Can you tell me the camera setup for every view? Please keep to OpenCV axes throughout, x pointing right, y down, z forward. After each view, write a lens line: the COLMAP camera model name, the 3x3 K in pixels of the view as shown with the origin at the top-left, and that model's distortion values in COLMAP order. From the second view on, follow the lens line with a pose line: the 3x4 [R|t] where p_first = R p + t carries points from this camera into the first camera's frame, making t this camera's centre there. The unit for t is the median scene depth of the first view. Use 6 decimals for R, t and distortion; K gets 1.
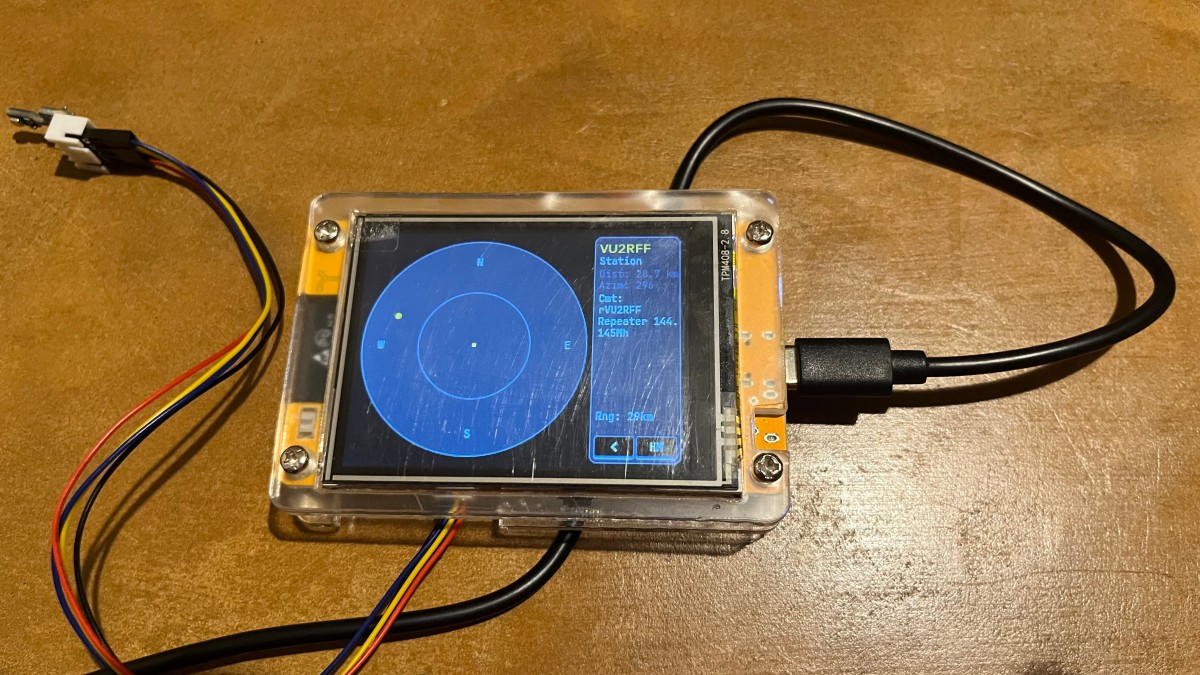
lens RADIAL K [[871.3, 0, 606.2], [0, 871.3, 328.8], [0, 0, 1]] dist [0.004625, -0.003991]
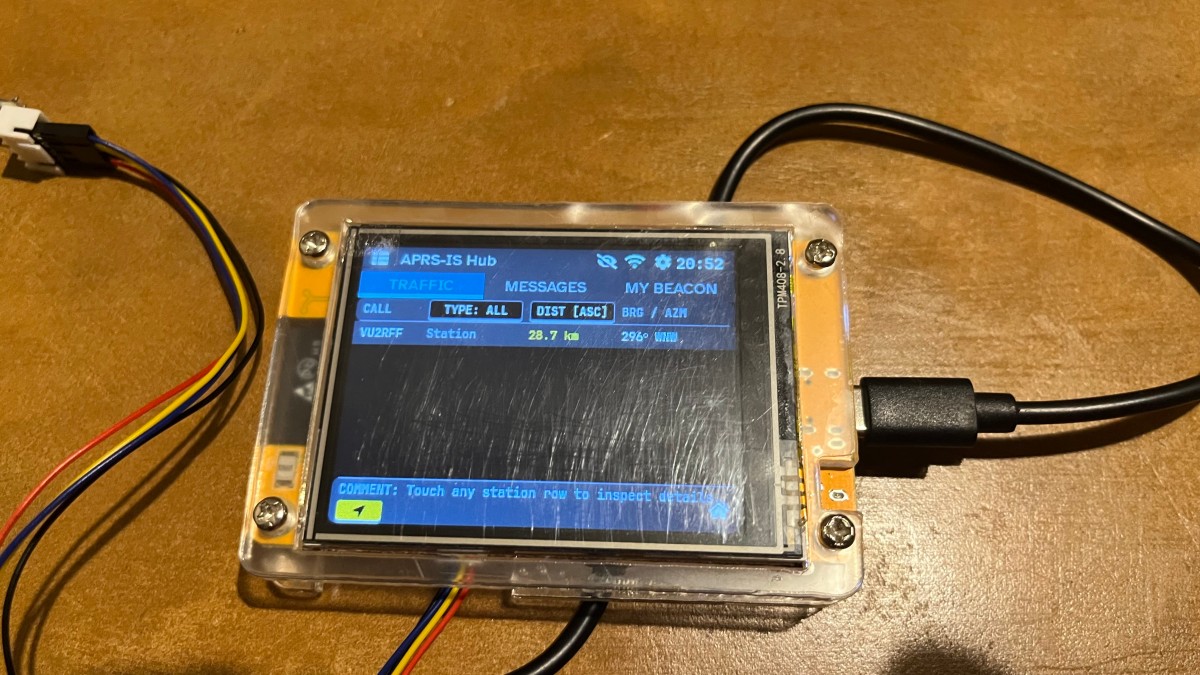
lens RADIAL K [[878.8, 0, 600.0], [0, 878.8, 337.5], [0, 0, 1]] dist [-0.001877, -0.001490]
pose [[0.999774, 0.015487, 0.014597, -0.049236], [-0.015134, 0.999597, -0.024016, -0.003137], [-0.014963, 0.023789, 0.999605, 0.130946]]
